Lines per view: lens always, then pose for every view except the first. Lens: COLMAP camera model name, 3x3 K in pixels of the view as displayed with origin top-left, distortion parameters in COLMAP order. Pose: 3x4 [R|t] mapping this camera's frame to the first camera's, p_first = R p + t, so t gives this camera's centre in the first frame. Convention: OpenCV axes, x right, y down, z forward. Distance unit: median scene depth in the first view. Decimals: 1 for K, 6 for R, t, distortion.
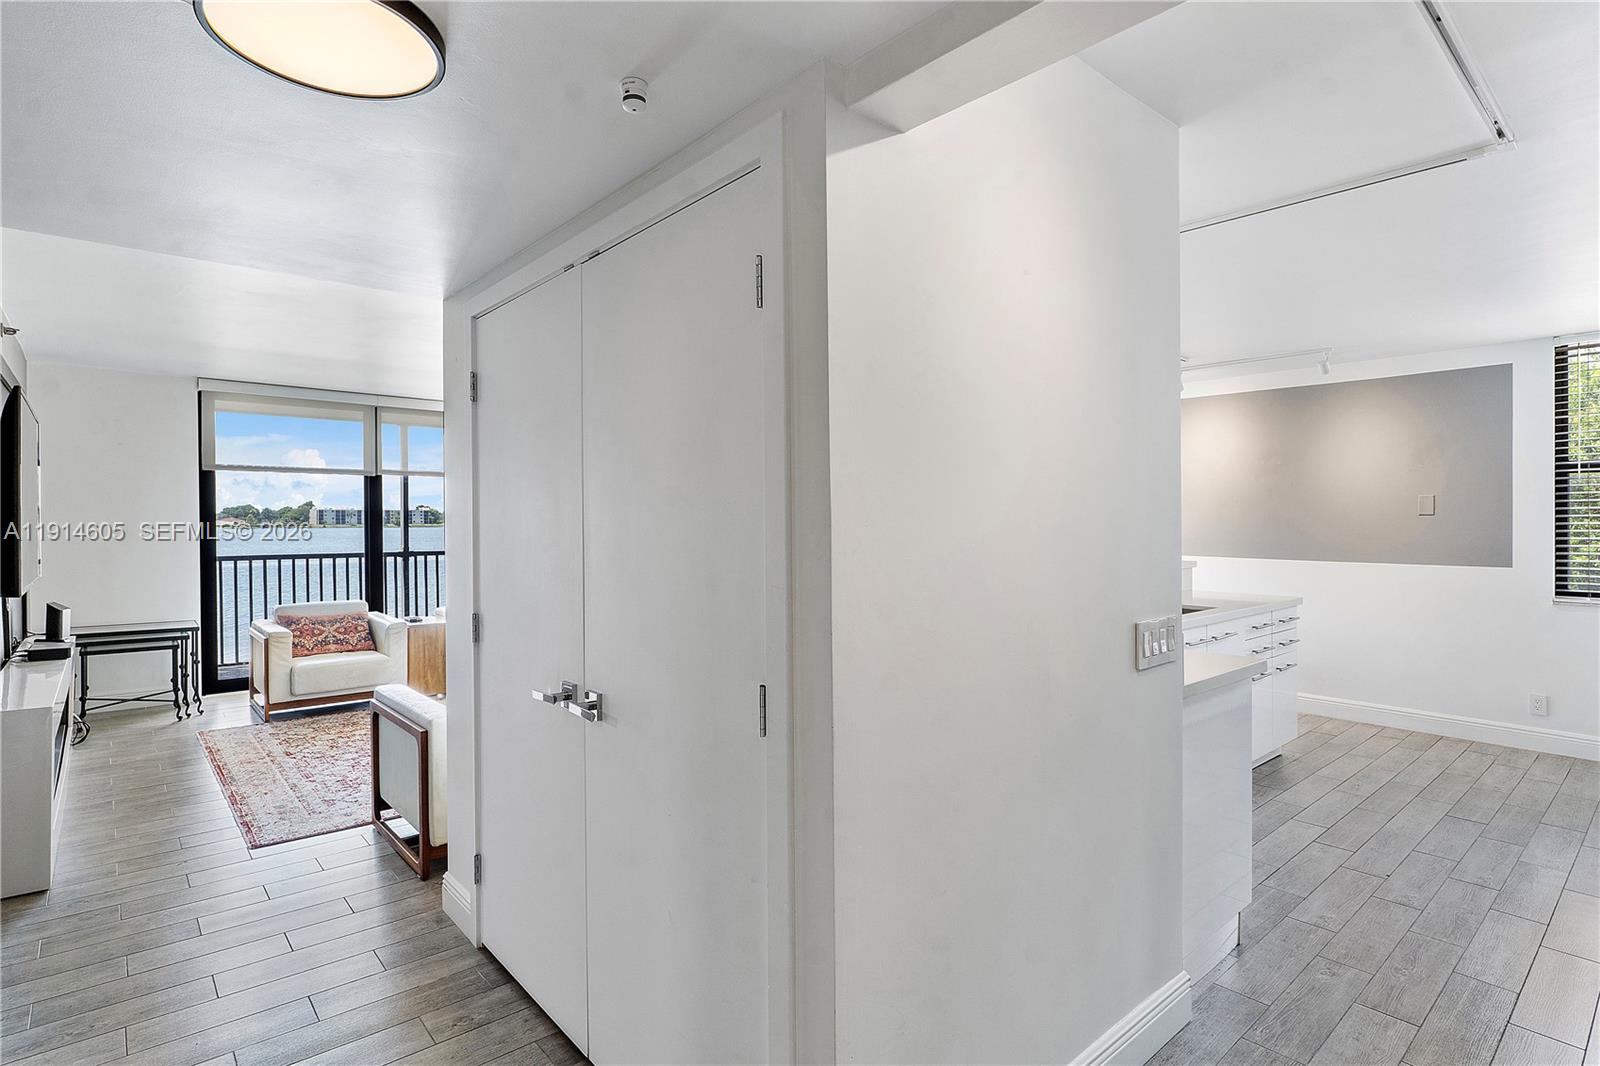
lens RADIAL K [[803.1, 0, 789.9], [0, 803.1, 517.6], [0, 0, 1]] dist [-0.004555, 0.000038]
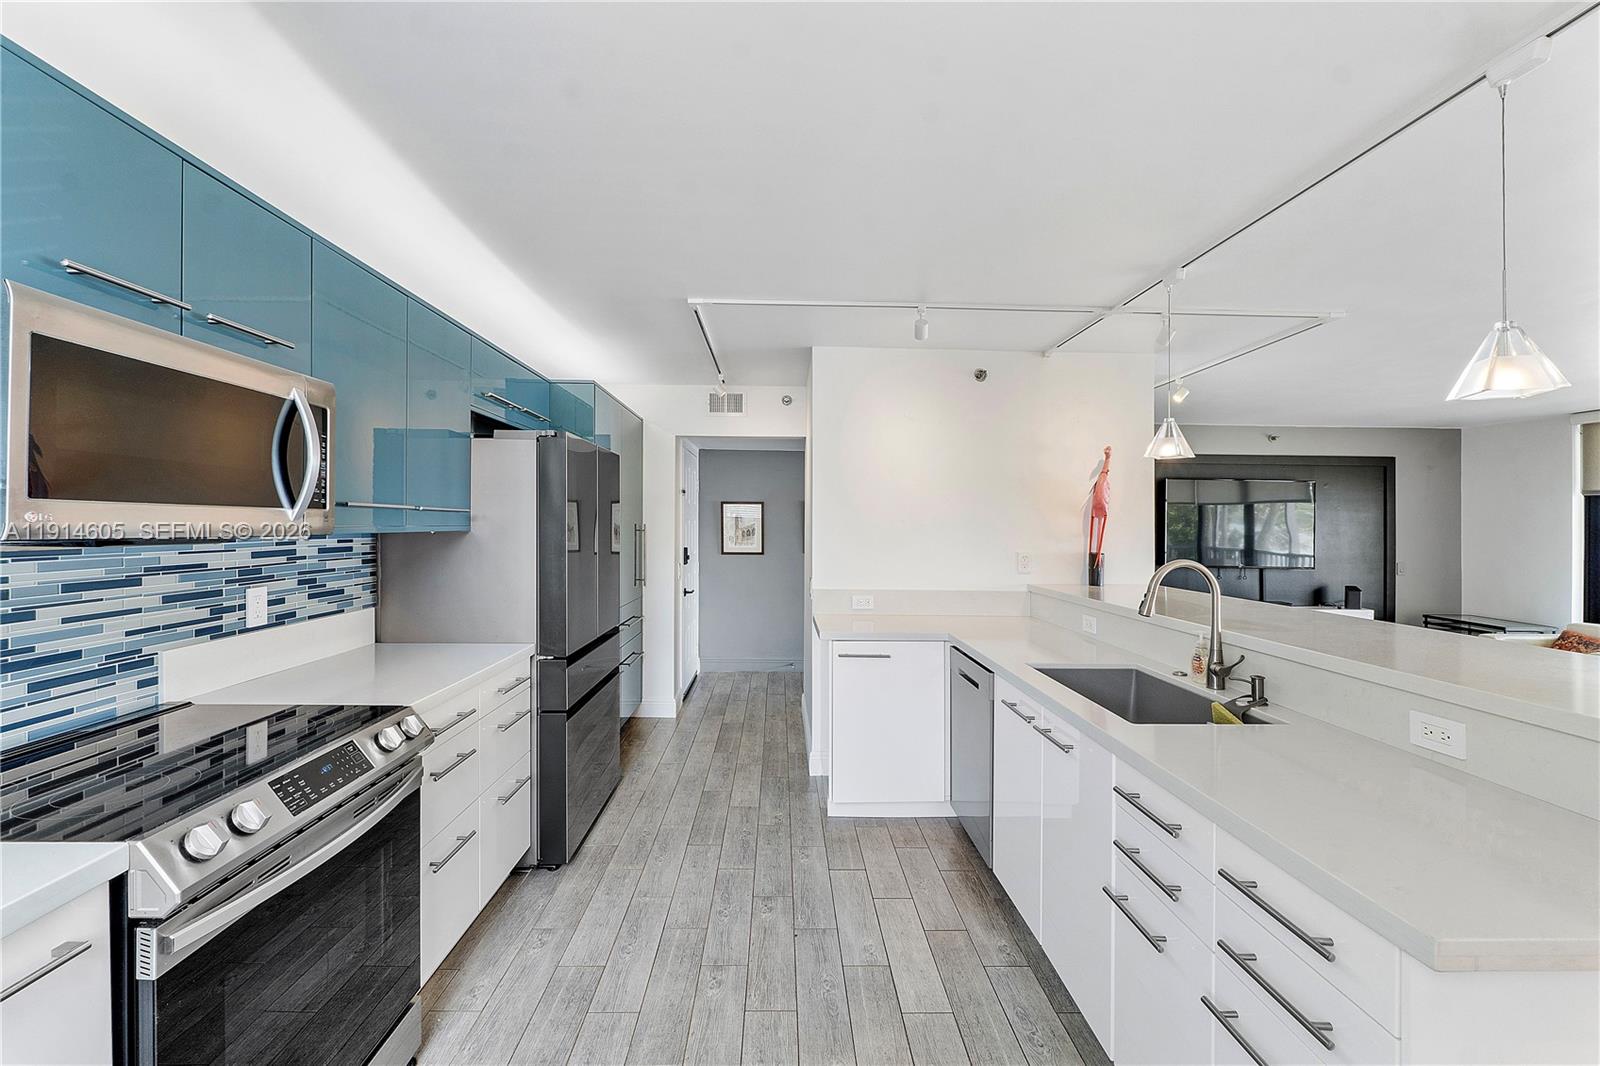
lens RADIAL K [[675.3, 0, 793.7], [0, 675.3, 524.0], [0, 0, 1]] dist [-0.005045, -0.001103]
pose [[-0.637564, -0.007655, -0.770359, 0.925588], [-0.008919, 0.999957, -0.002555, -0.008340], [0.770345, 0.005242, -0.637605, 1.025805]]
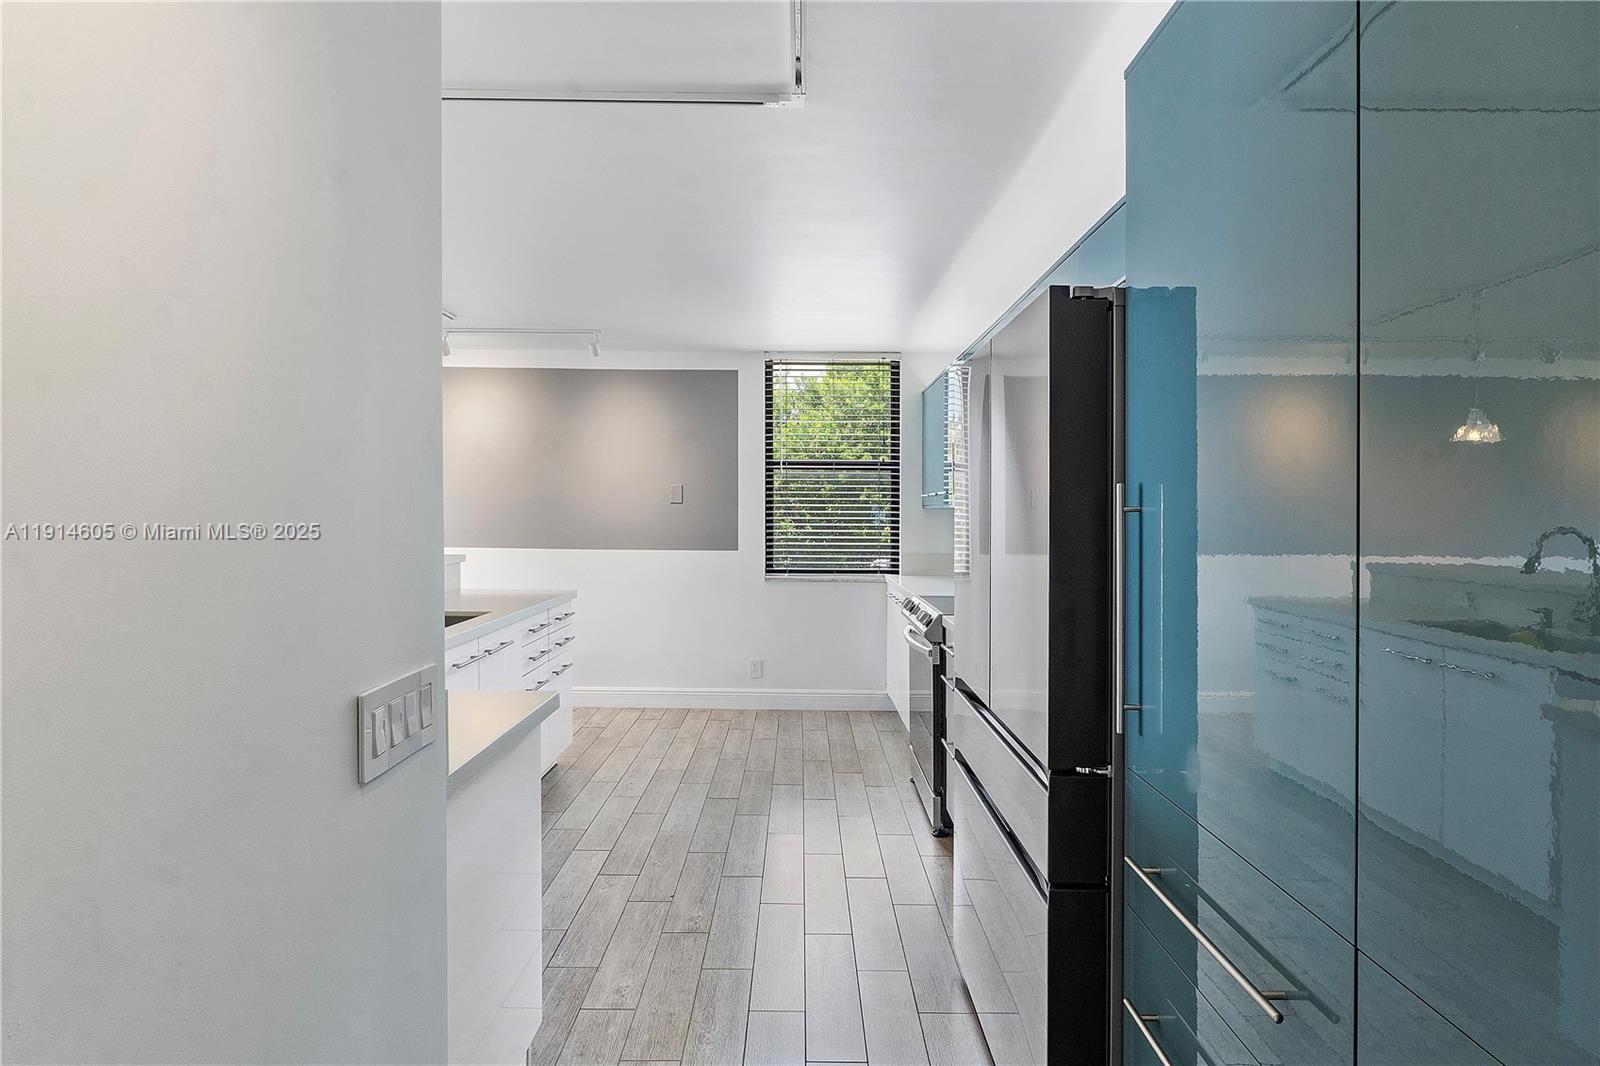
lens RADIAL K [[803.1, 0, 839.5], [0, 803.1, 533.1], [0, 0, 1]] dist [-0.004555, 0.000038]
pose [[0.614250, -0.018447, 0.788896, 0.101971], [-0.009835, 0.999470, 0.031029, 0.001213], [-0.789050, -0.026818, 0.613743, 0.205357]]
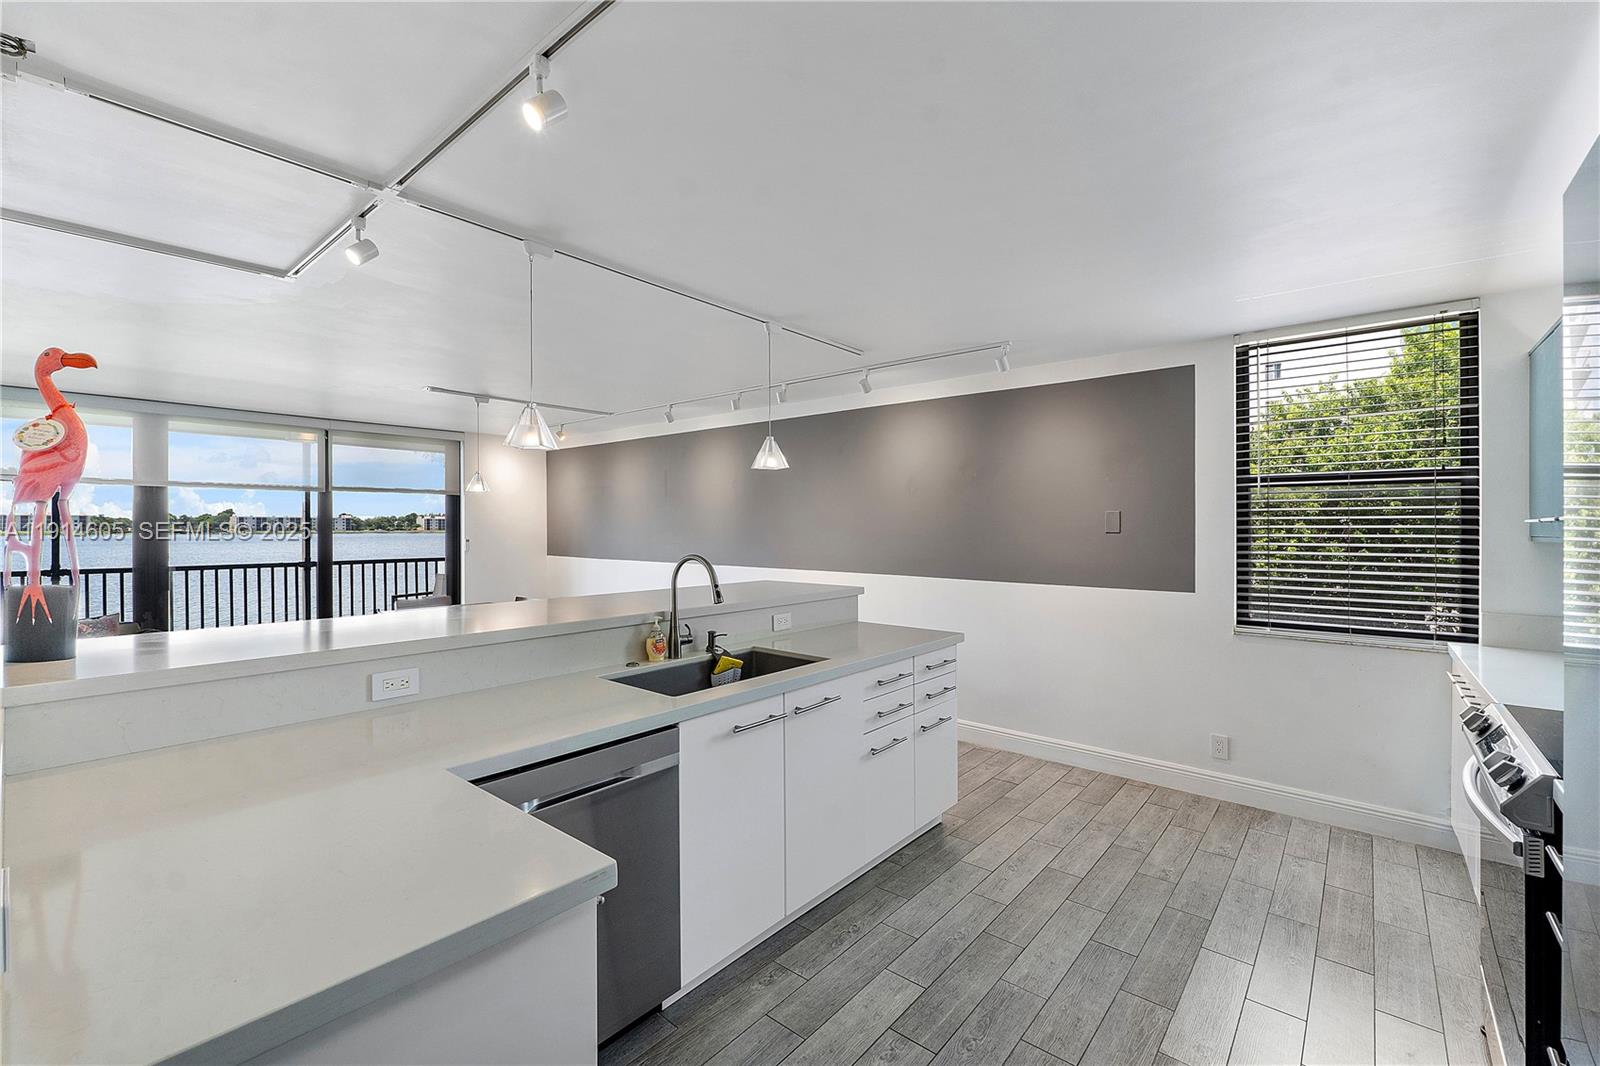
lens RADIAL K [[675.3, 0, 795.1], [0, 675.3, 521.6], [0, 0, 1]] dist [-0.005045, -0.001103]
pose [[0.988496, 0.004428, 0.151180, 0.375275], [-0.003611, 0.999977, -0.005678, -0.012390], [-0.151201, 0.005067, 0.988490, 0.348522]]
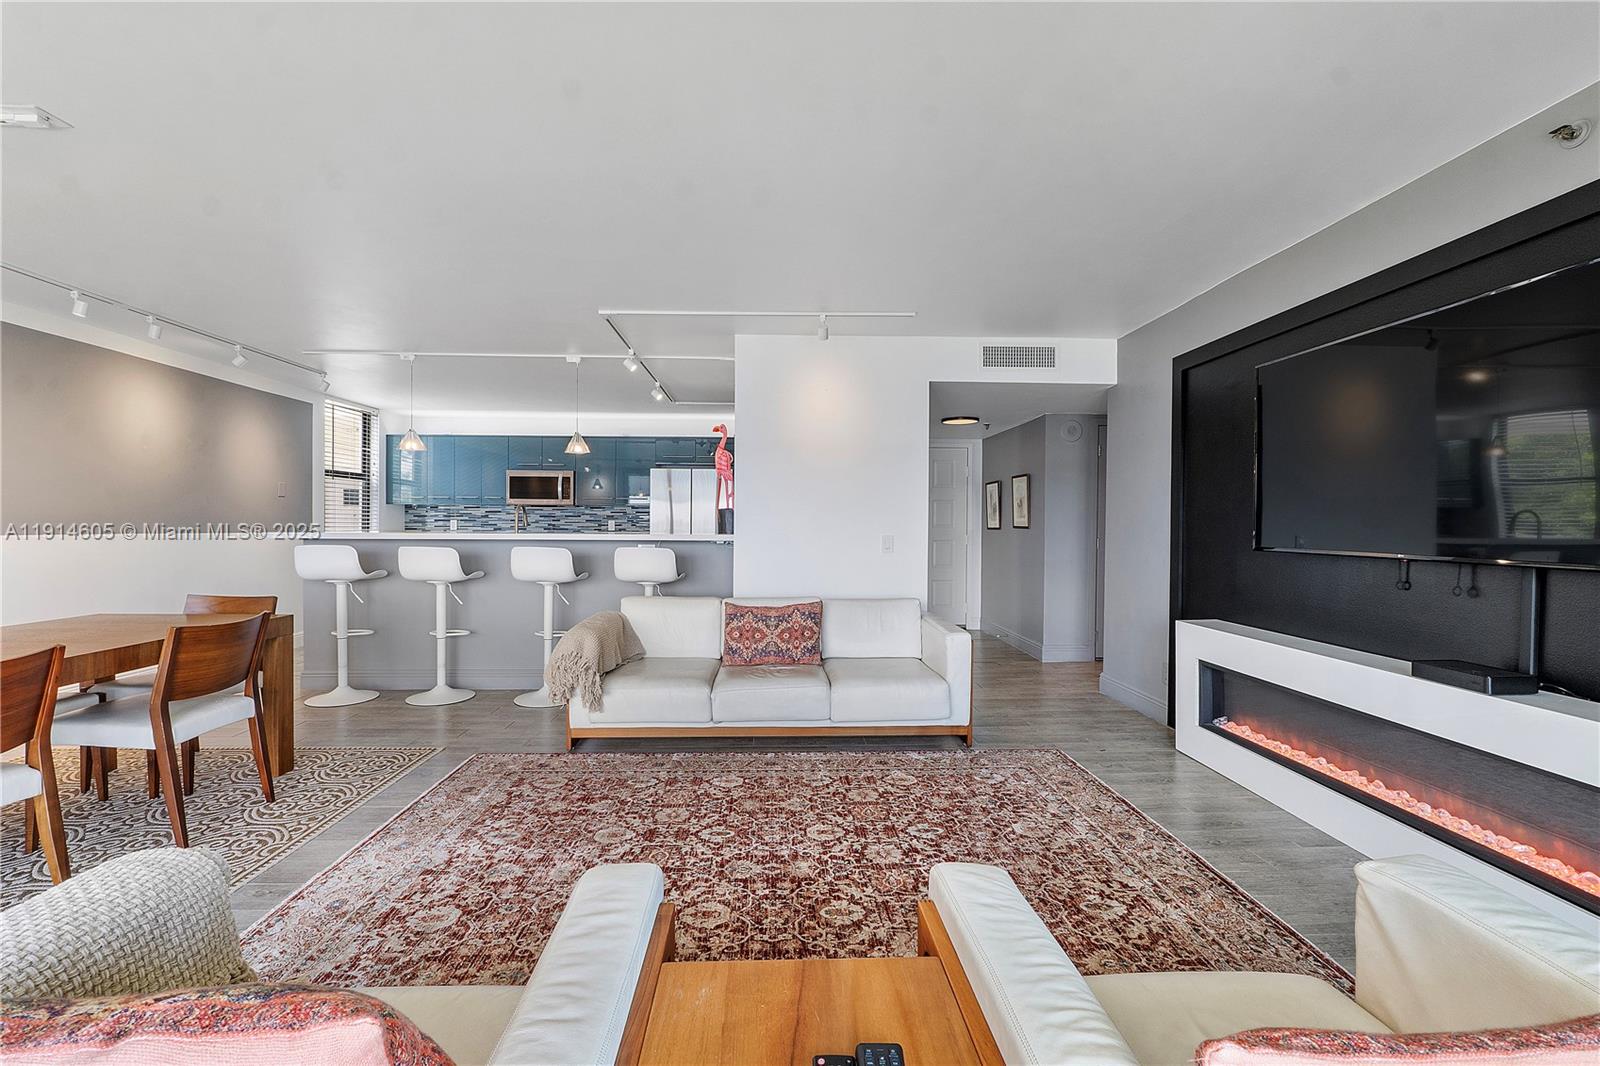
lens RADIAL K [[675.3, 0, 794.6], [0, 675.3, 535.6], [0, 0, 1]] dist [-0.005045, -0.001103]
pose [[-0.775328, -0.014208, 0.631399, -0.758850], [-0.006507, 0.999874, 0.014509, 0.049178], [-0.631525, 0.007141, -0.775323, 1.556065]]
